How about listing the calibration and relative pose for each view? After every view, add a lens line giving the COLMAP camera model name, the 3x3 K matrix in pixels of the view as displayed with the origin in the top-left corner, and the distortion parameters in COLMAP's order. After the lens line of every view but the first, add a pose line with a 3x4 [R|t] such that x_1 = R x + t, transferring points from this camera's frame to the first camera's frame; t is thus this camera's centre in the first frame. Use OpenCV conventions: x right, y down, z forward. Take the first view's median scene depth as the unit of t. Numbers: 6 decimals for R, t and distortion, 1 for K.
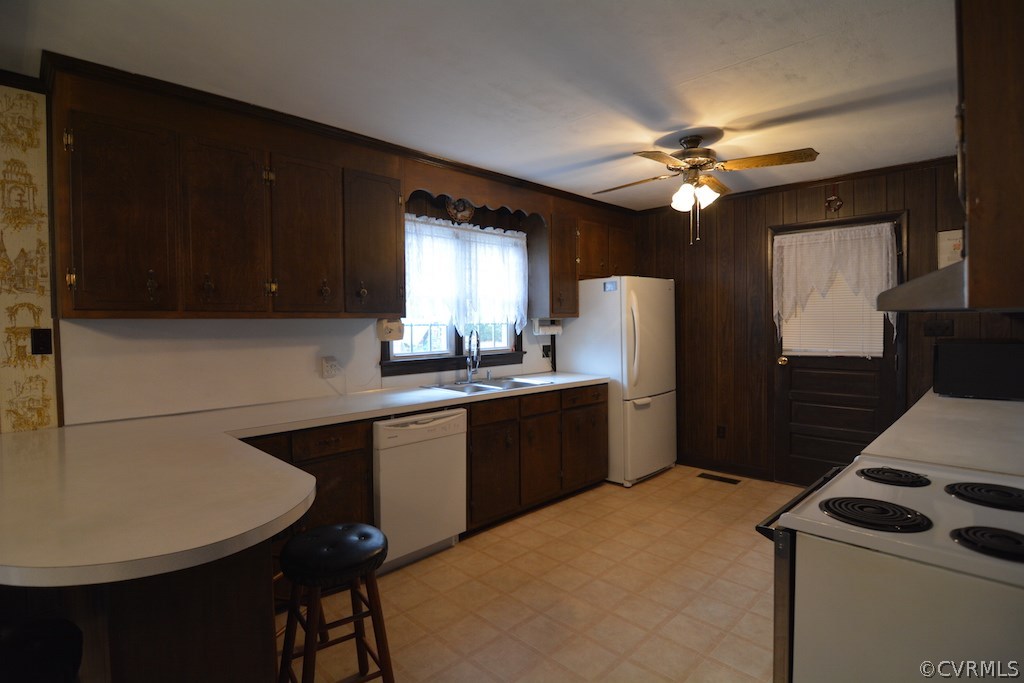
lens RADIAL K [[517.7, 0, 507.8], [0, 517.7, 337.3], [0, 0, 1]] dist [-0.003159, -0.000823]
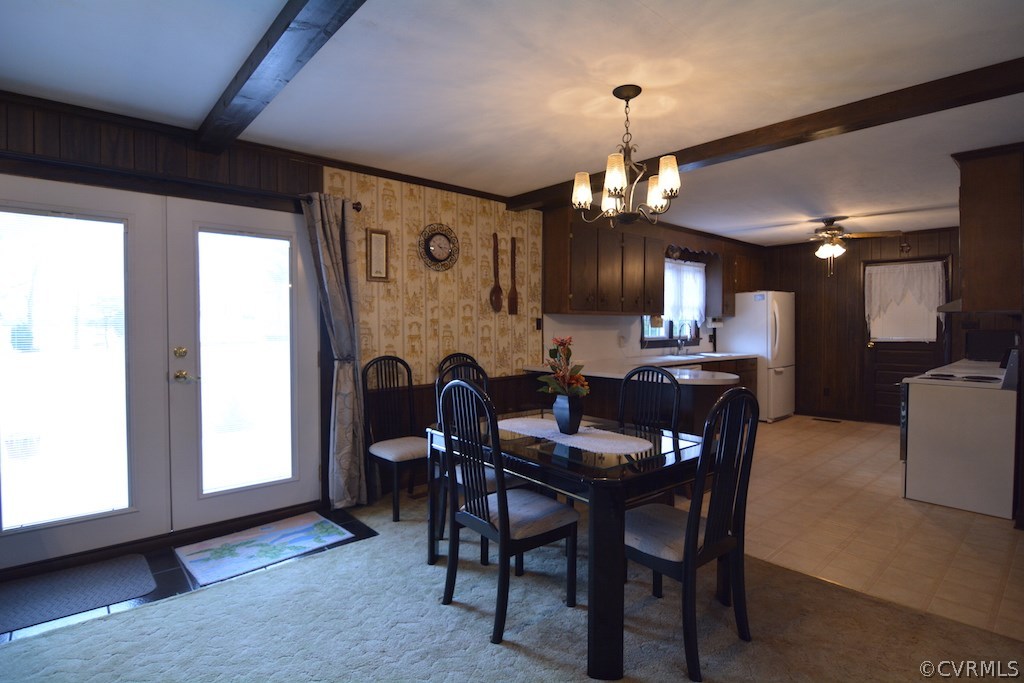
lens RADIAL K [[517.7, 0, 516.3], [0, 517.7, 336.4], [0, 0, 1]] dist [-0.003159, -0.000823]
pose [[0.998711, 0.010055, -0.049761, -0.505467], [-0.010403, 0.999923, -0.006750, 0.043552], [0.049690, 0.007259, 0.998738, -0.679564]]
